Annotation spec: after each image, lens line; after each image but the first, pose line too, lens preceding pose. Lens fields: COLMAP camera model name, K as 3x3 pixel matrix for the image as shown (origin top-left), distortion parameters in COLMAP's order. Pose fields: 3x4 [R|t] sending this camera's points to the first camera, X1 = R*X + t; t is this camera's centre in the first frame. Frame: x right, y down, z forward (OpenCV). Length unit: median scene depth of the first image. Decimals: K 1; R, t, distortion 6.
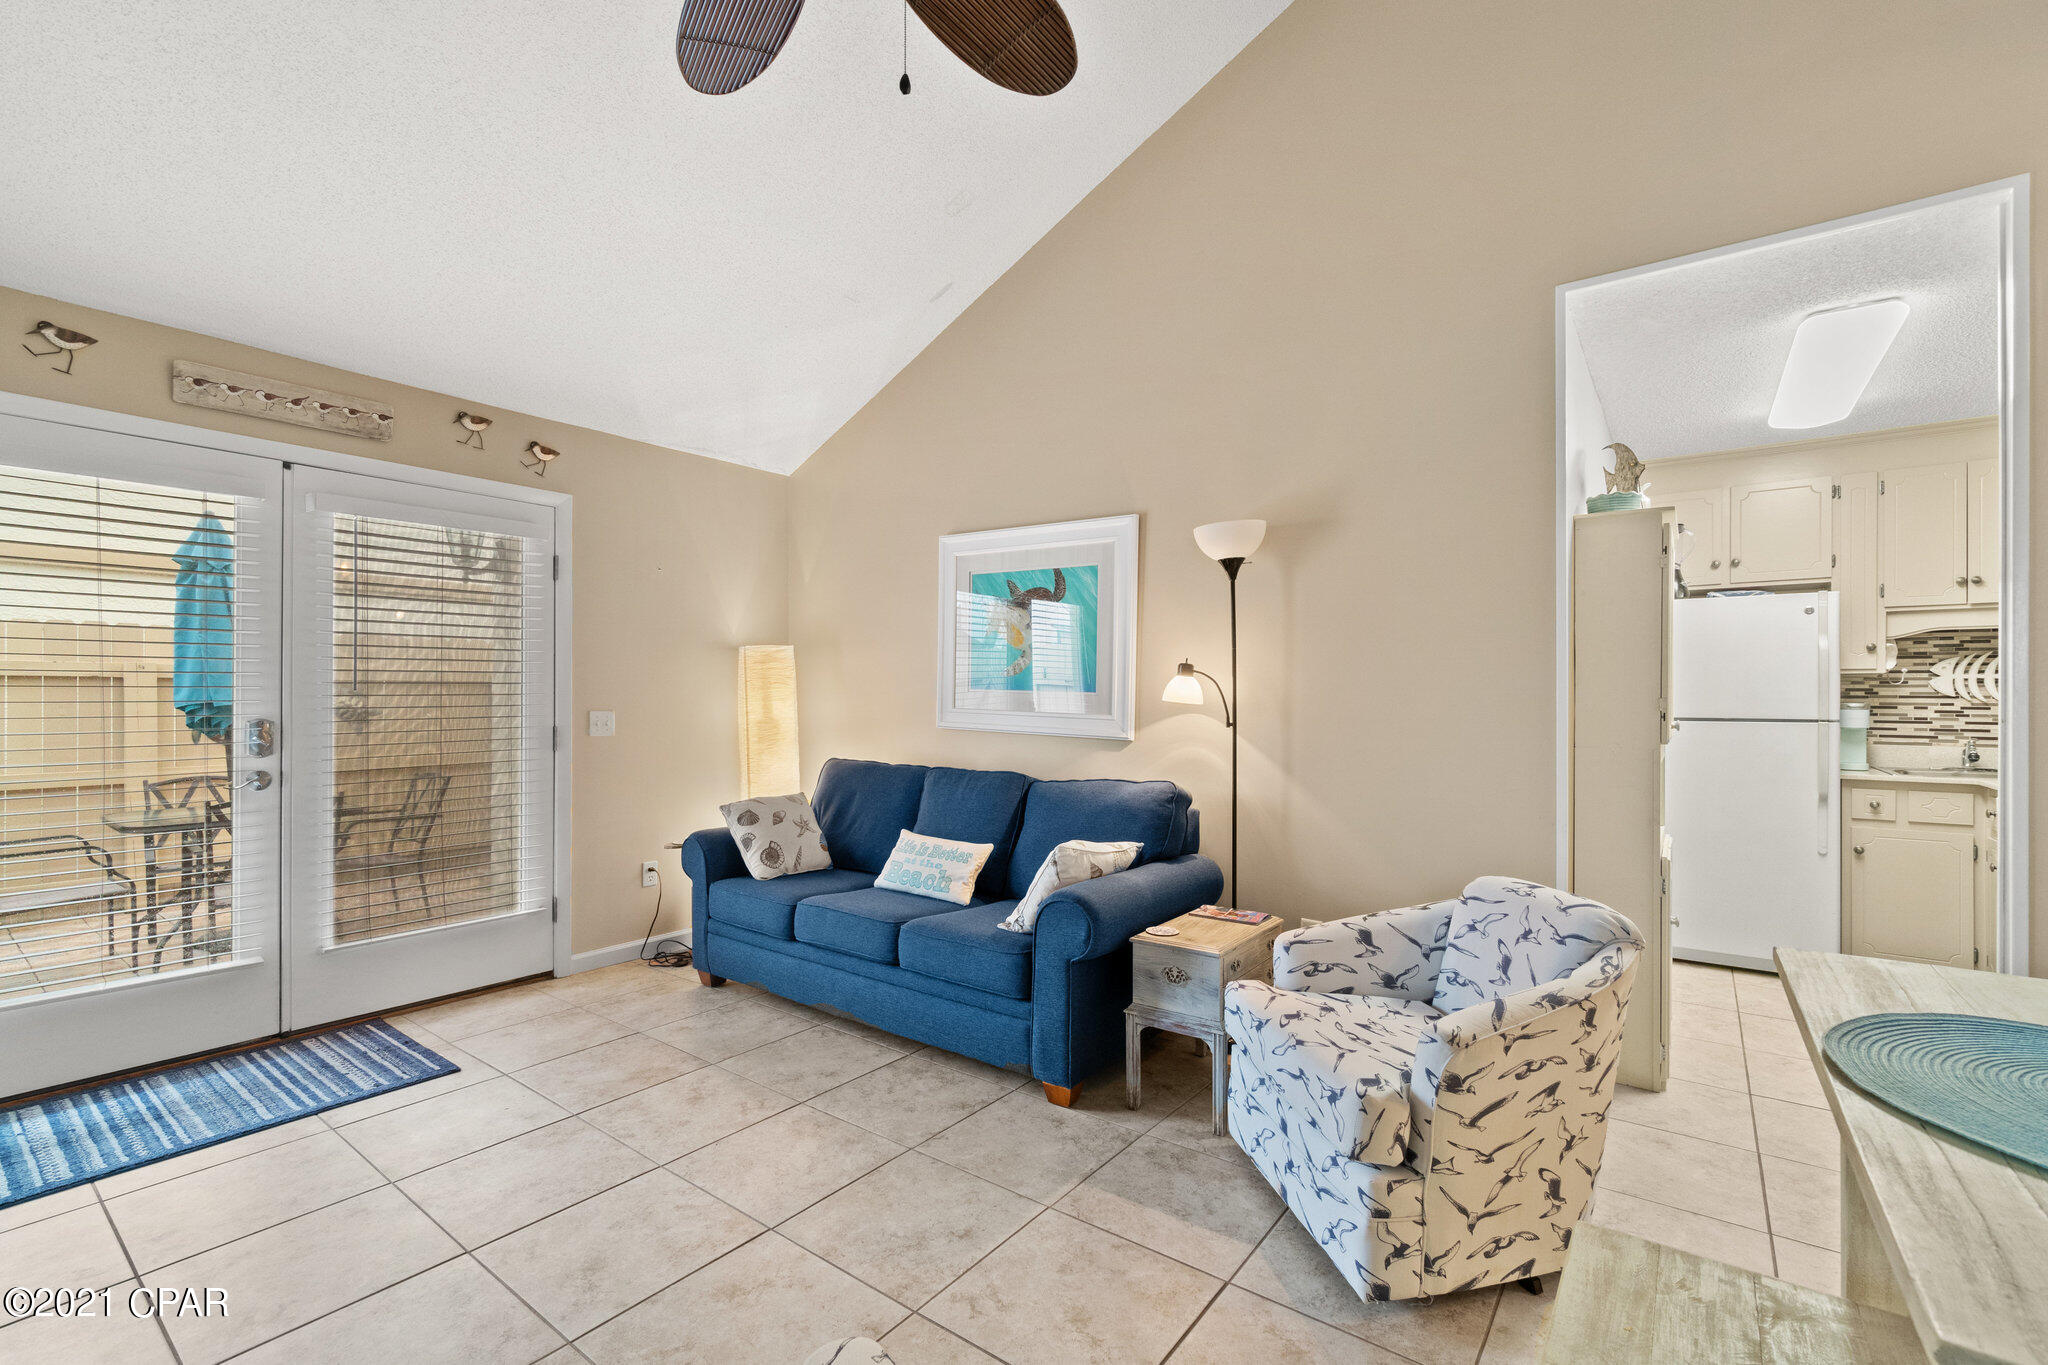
lens RADIAL K [[885.4, 0, 1025.0], [0, 885.4, 697.2], [0, 0, 1]] dist [-0.004408, 0.000972]
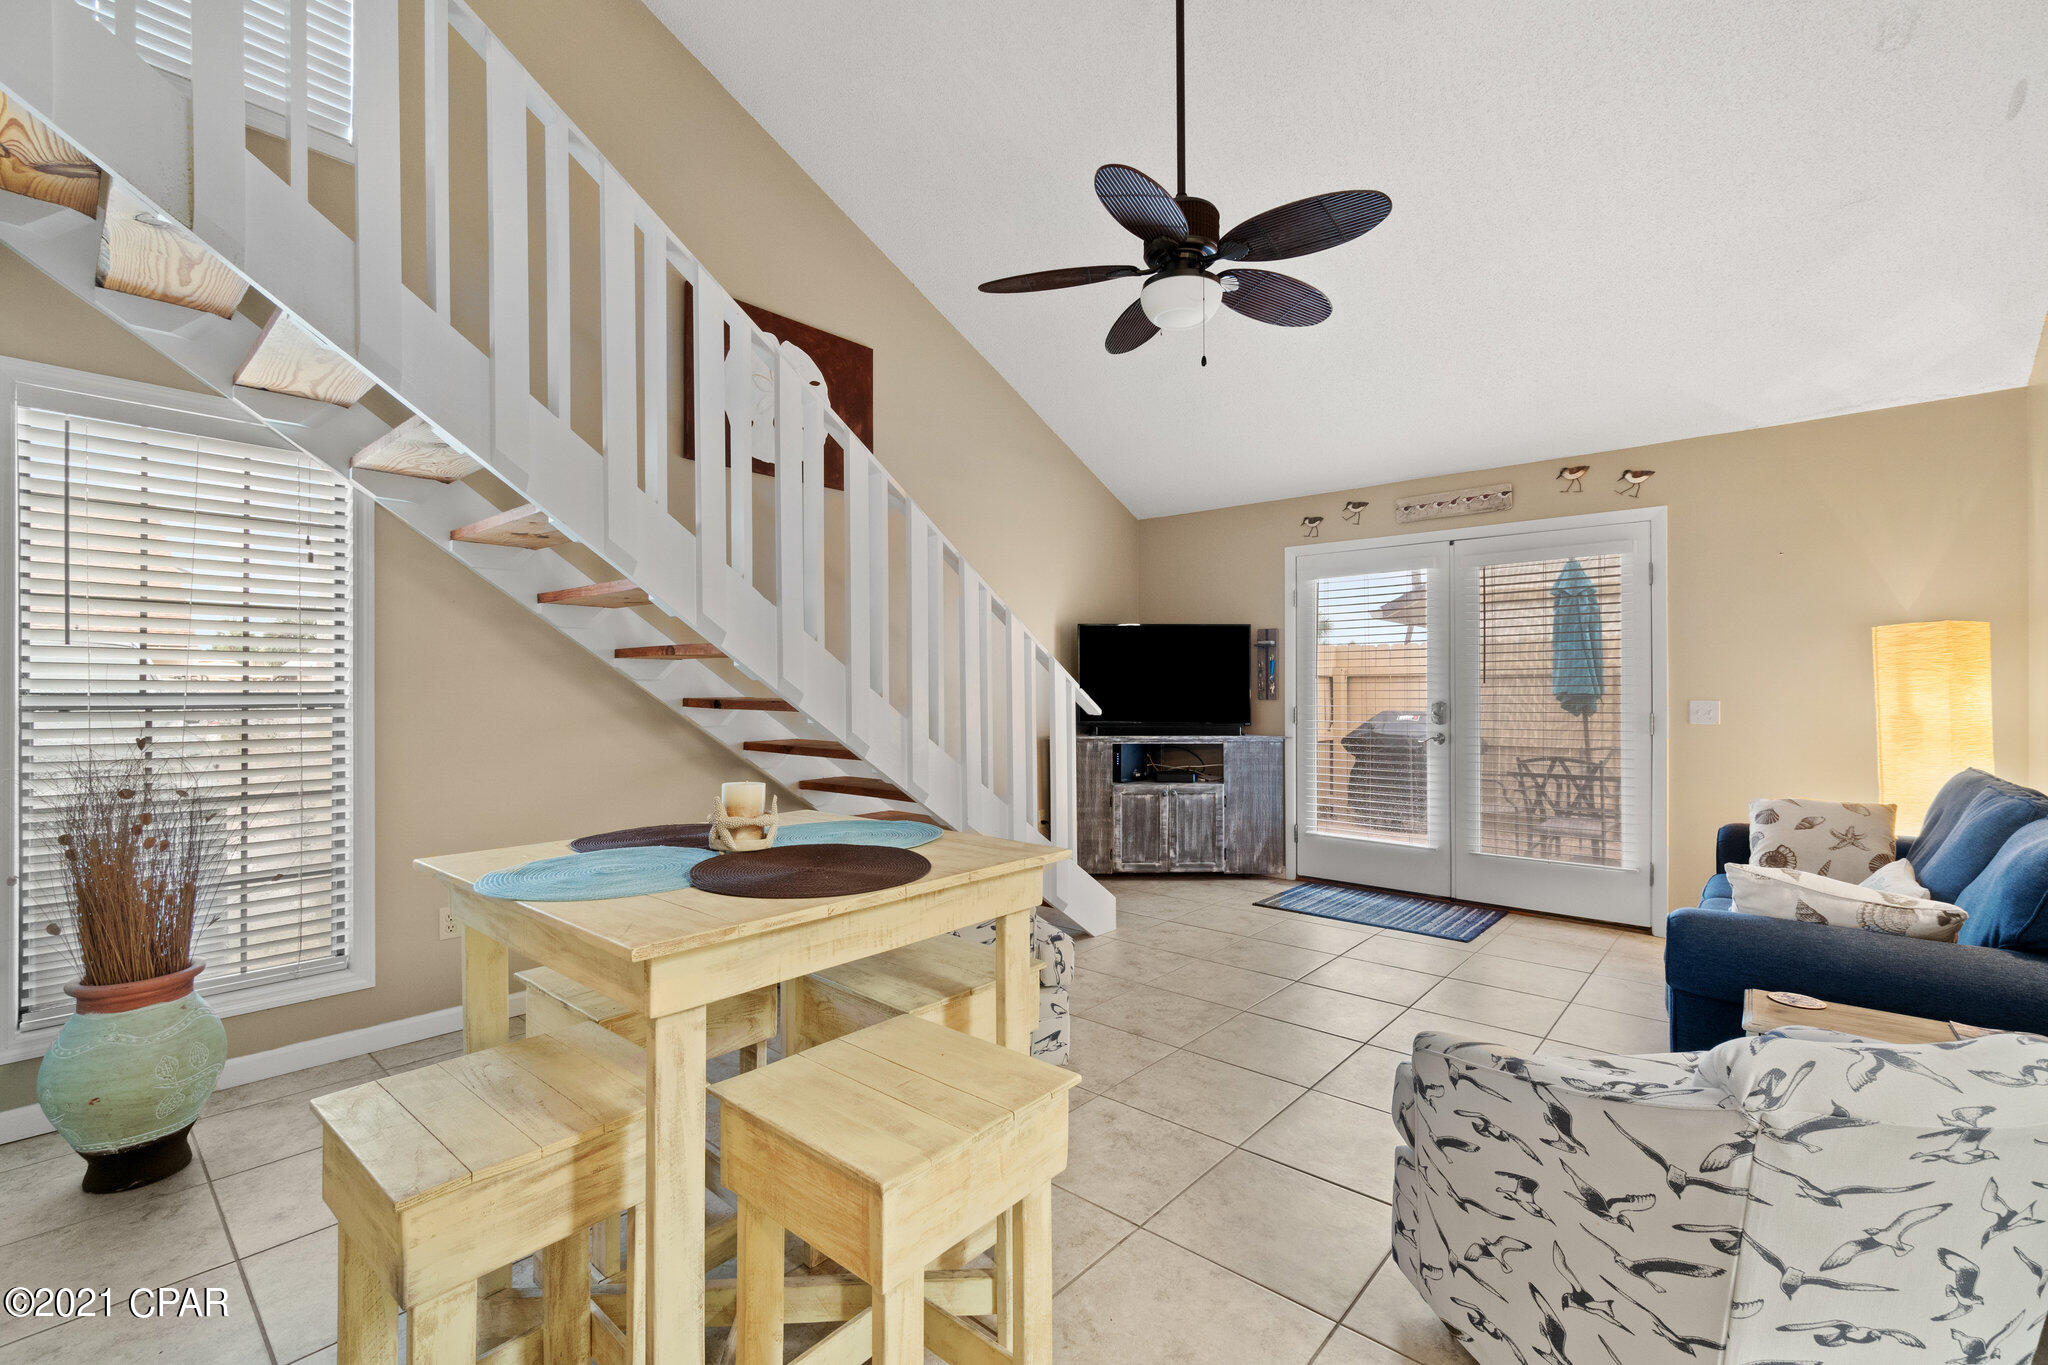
lens RADIAL K [[885.4, 0, 1025.8], [0, 885.4, 679.3], [0, 0, 1]] dist [-0.004408, 0.000972]
pose [[-0.075509, -0.010234, -0.997093, 0.713045], [0.002247, 0.999943, -0.010433, -0.000573], [0.997143, -0.003029, -0.075482, 0.307635]]
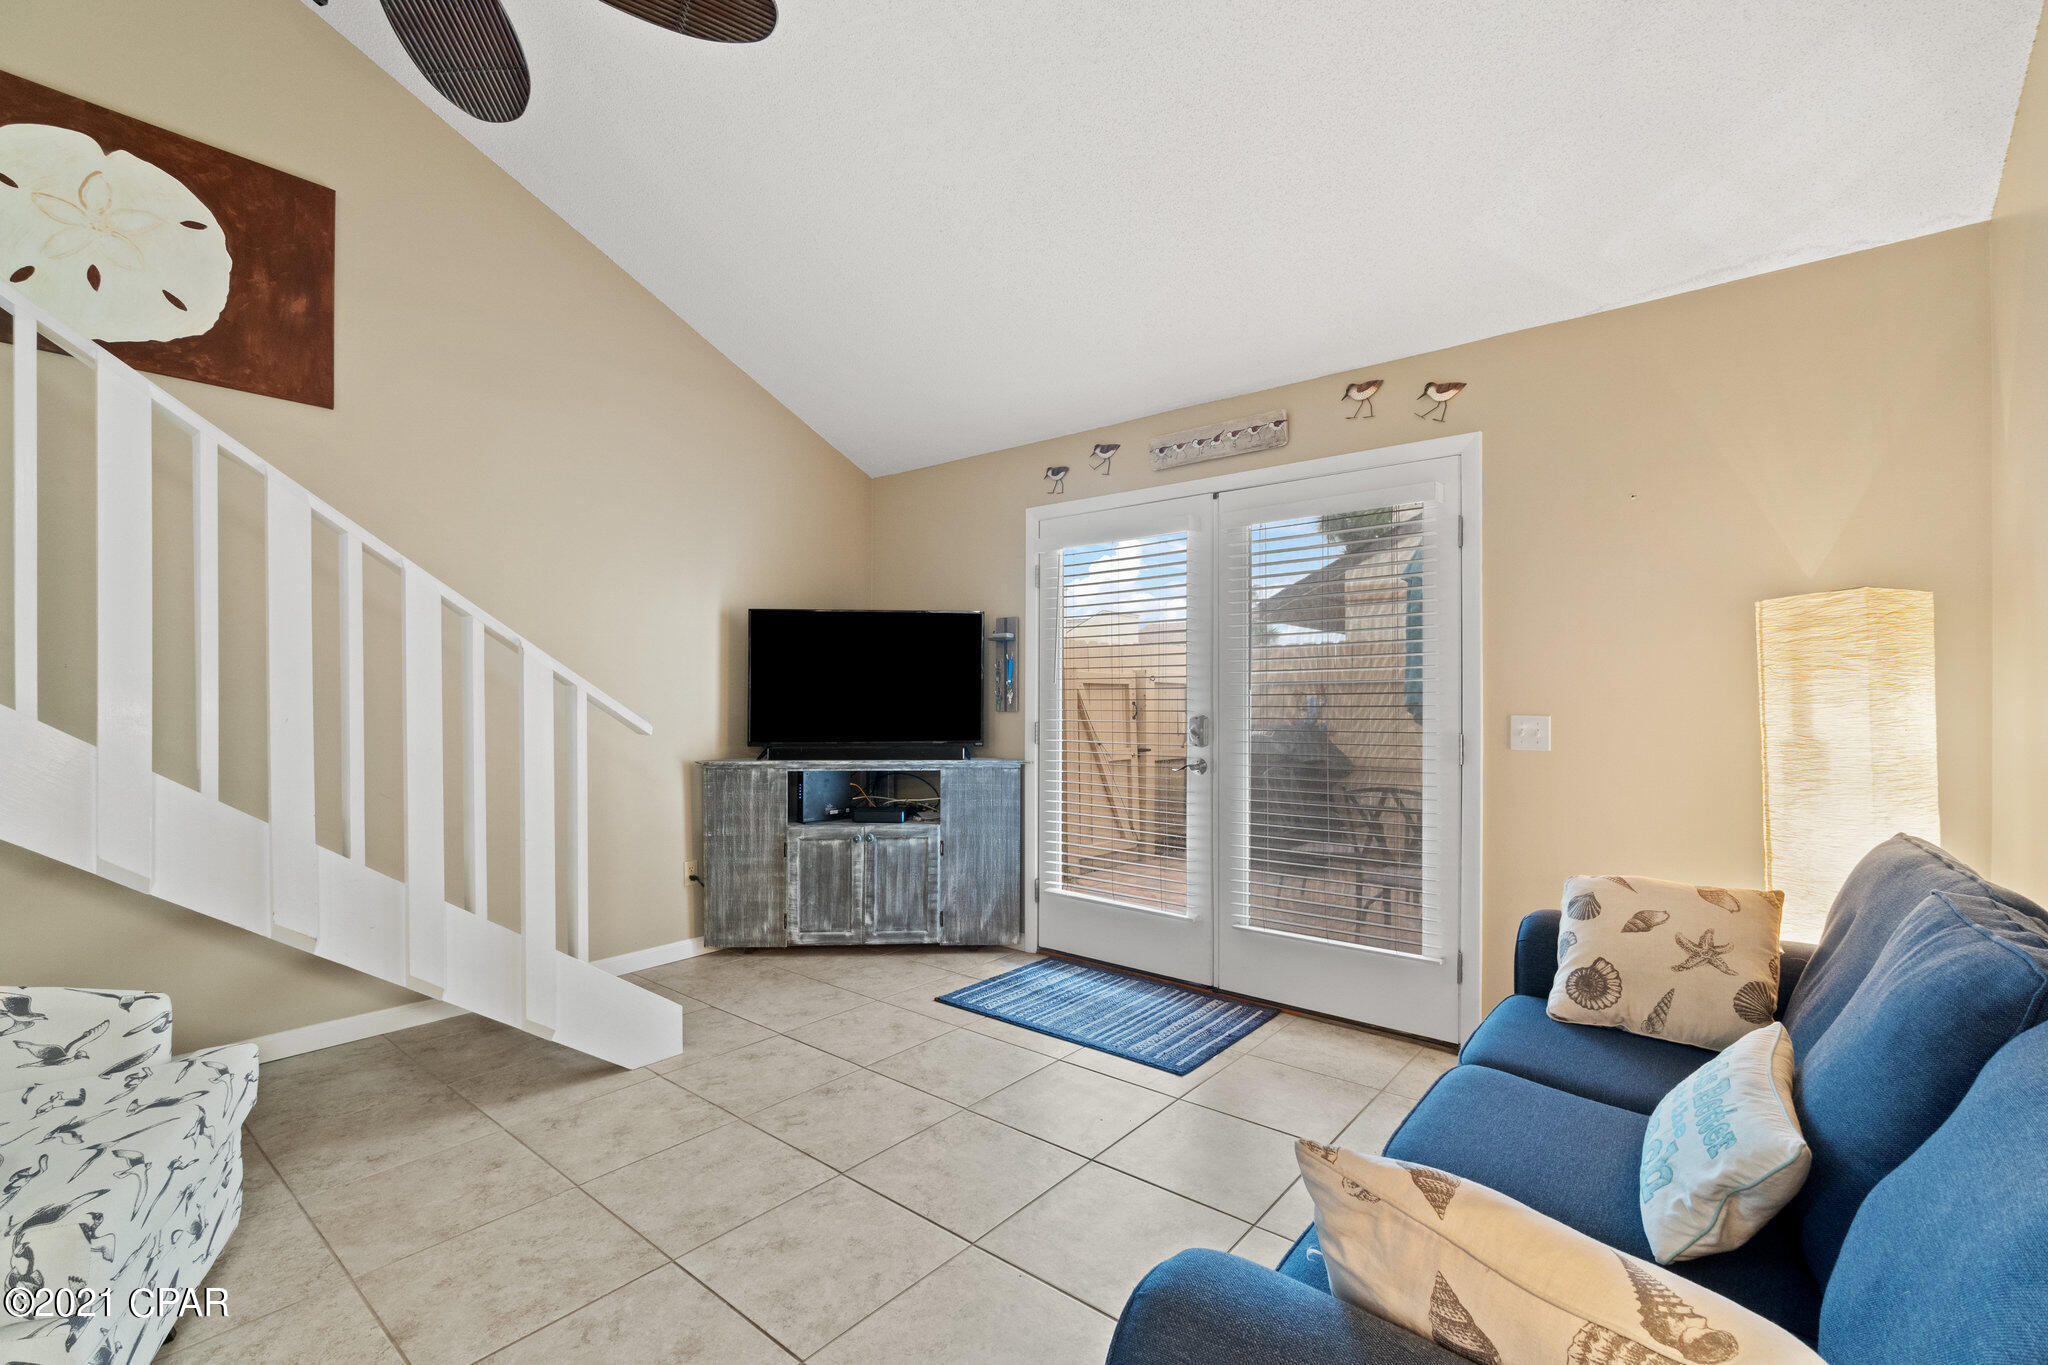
lens RADIAL K [[885.4, 0, 1032.3], [0, 885.4, 690.0], [0, 0, 1]] dist [-0.004408, 0.000972]
pose [[-0.036860, -0.008602, -0.999283, 0.286534], [-0.000296, 0.999963, -0.008597, 0.001337], [0.999320, -0.000021, -0.036861, 0.702424]]
